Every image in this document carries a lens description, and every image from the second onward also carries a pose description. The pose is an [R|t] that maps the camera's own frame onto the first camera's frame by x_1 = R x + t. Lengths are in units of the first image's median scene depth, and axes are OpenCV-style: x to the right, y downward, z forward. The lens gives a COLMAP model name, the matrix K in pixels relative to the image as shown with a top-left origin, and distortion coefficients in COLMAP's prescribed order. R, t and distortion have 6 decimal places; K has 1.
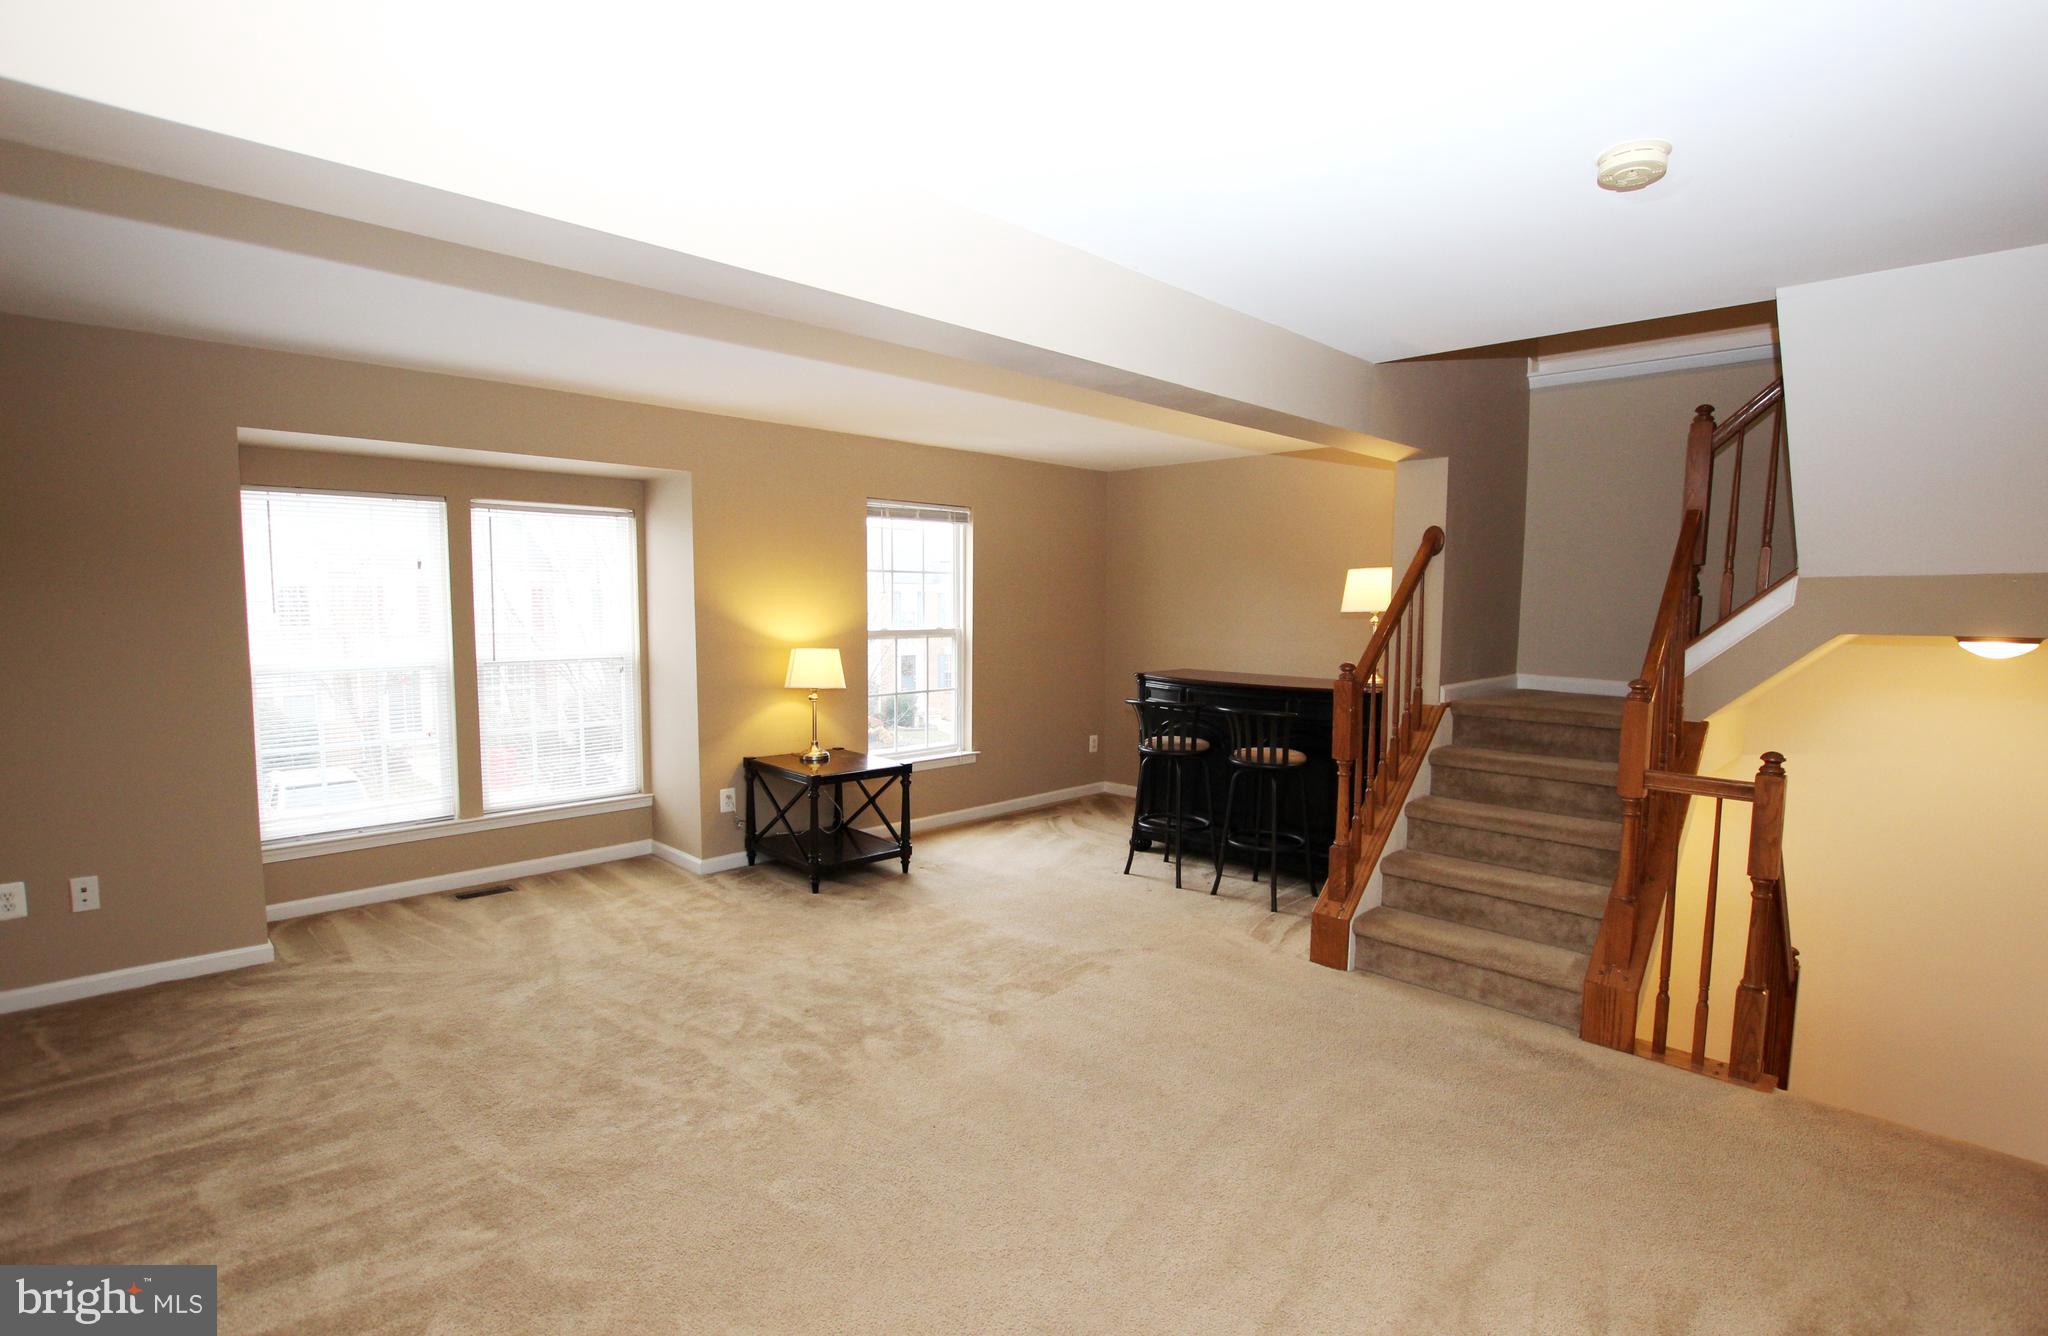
lens RADIAL K [[987.4, 0, 1024.0], [0, 987.4, 668.0], [0, 0, 1]] dist [-0.030250, 0.000025]
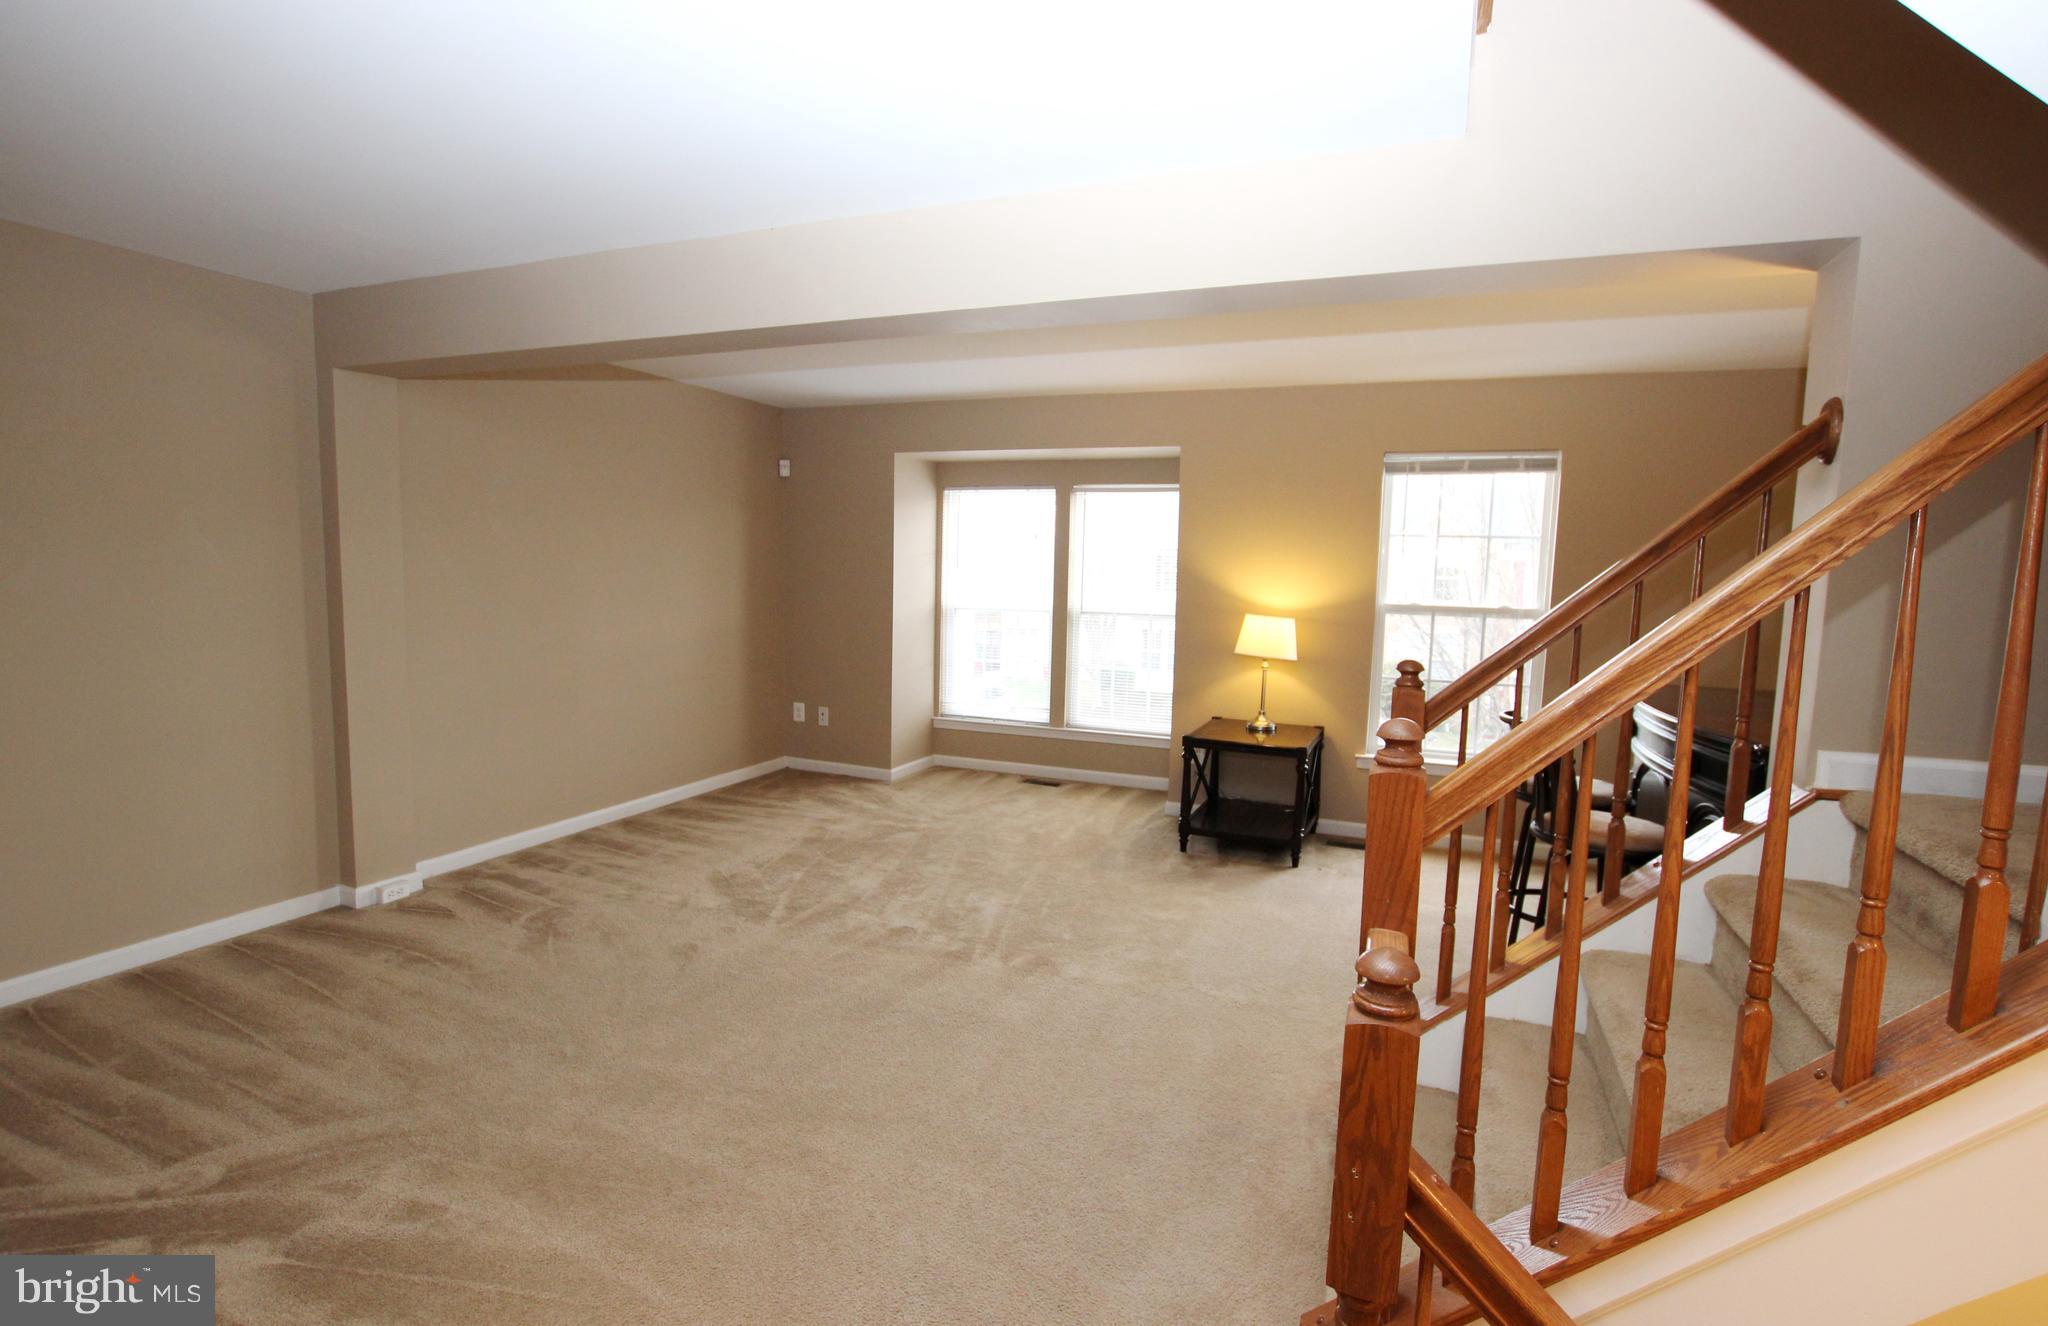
lens RADIAL K [[967.8, 0, 1031.3], [0, 967.8, 679.3], [0, 0, 1]] dist [-0.029135, 0.000668]
pose [[0.386798, 0.110707, -0.915495, 0.573476], [-0.086892, 0.992726, 0.083334, -0.016852], [0.918062, 0.047315, 0.393604, 0.412150]]
